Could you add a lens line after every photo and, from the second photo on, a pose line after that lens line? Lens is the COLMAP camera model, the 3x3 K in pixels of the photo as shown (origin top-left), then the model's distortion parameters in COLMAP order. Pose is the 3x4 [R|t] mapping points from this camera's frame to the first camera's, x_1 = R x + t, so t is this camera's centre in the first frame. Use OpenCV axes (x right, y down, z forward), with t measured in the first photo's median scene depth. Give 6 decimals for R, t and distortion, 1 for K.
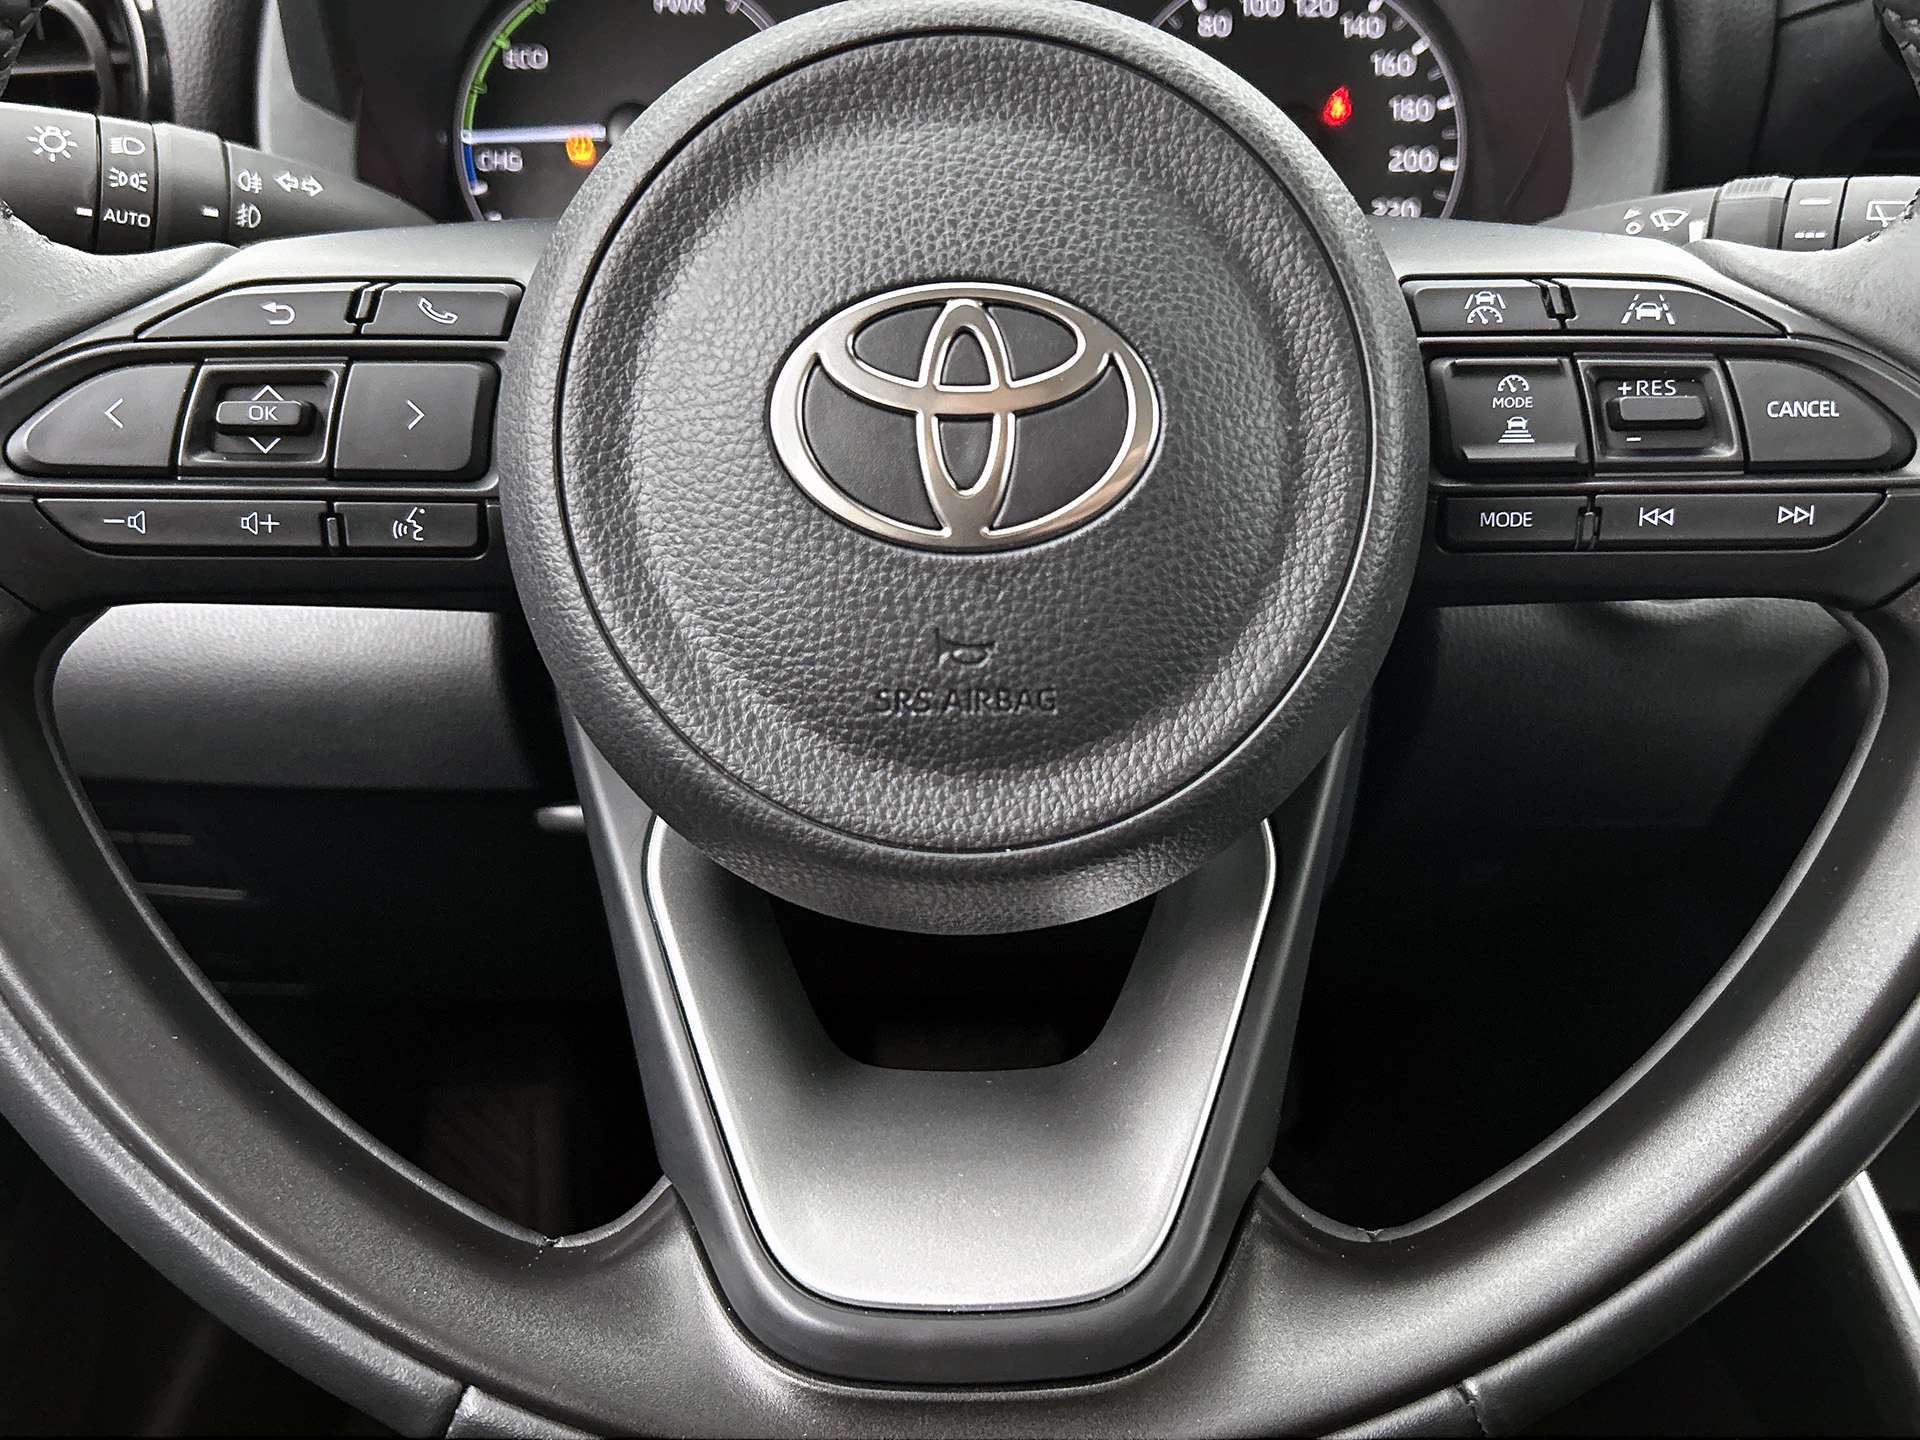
lens RADIAL K [[1783.9, 0, 957.2], [0, 1783.9, 726.2], [0, 0, 1]] dist [-0.000713, 0.000000]
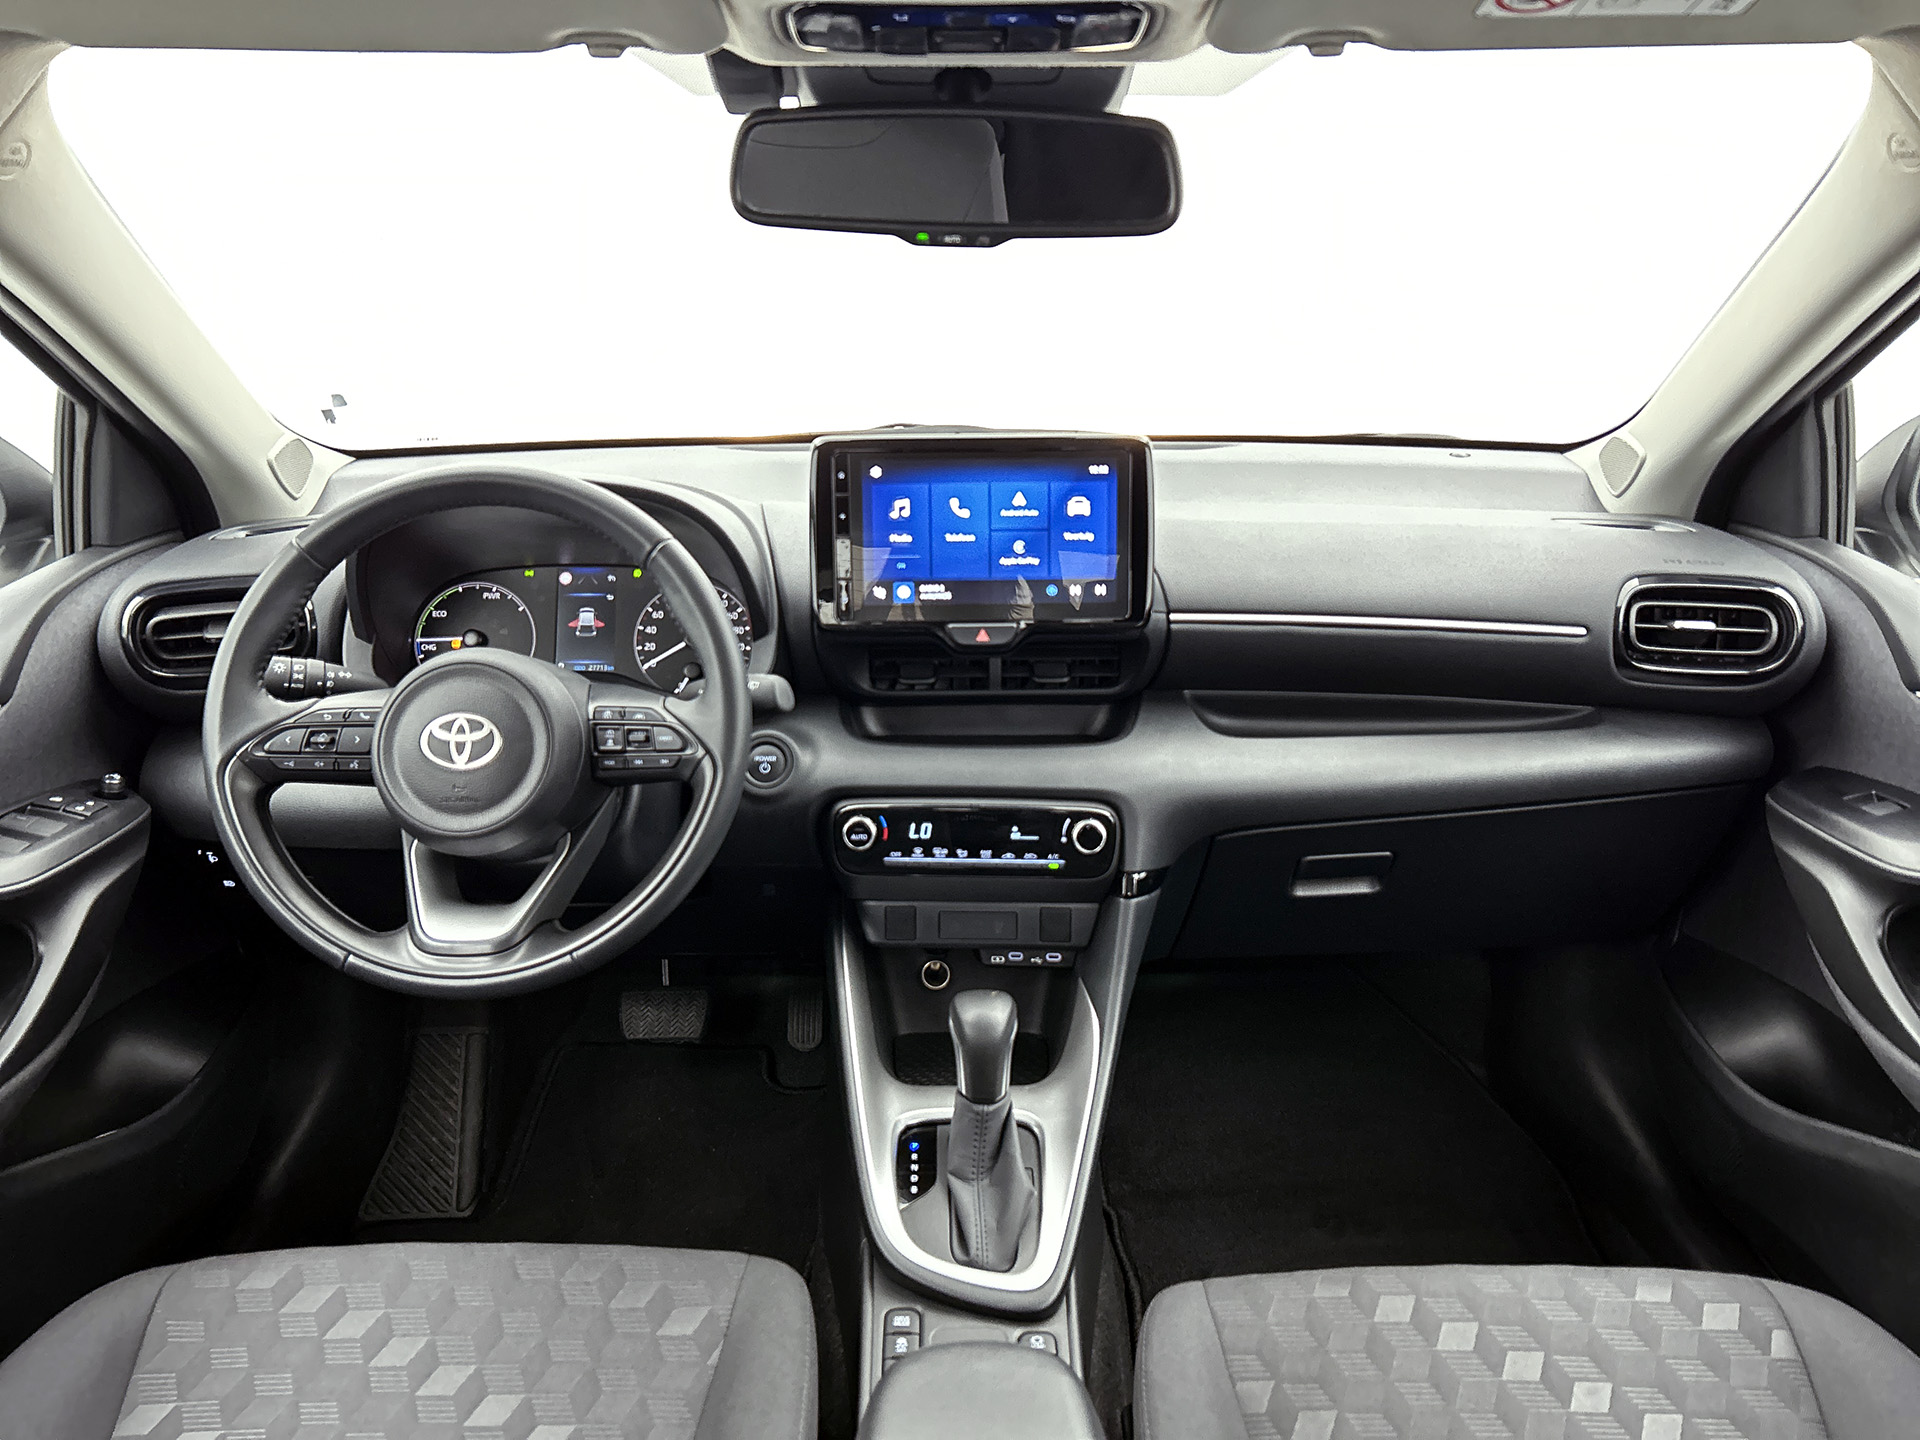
lens RADIAL K [[1419.3, 0, 960.0], [0, 1419.3, 718.0], [0, 0, 1]] dist [0.032838, -0.034496]
pose [[0.999957, -0.001126, -0.009197, 1.210569], [-0.000339, 0.987478, -0.157754, 0.326175], [0.009260, 0.157750, 0.987436, -2.457998]]
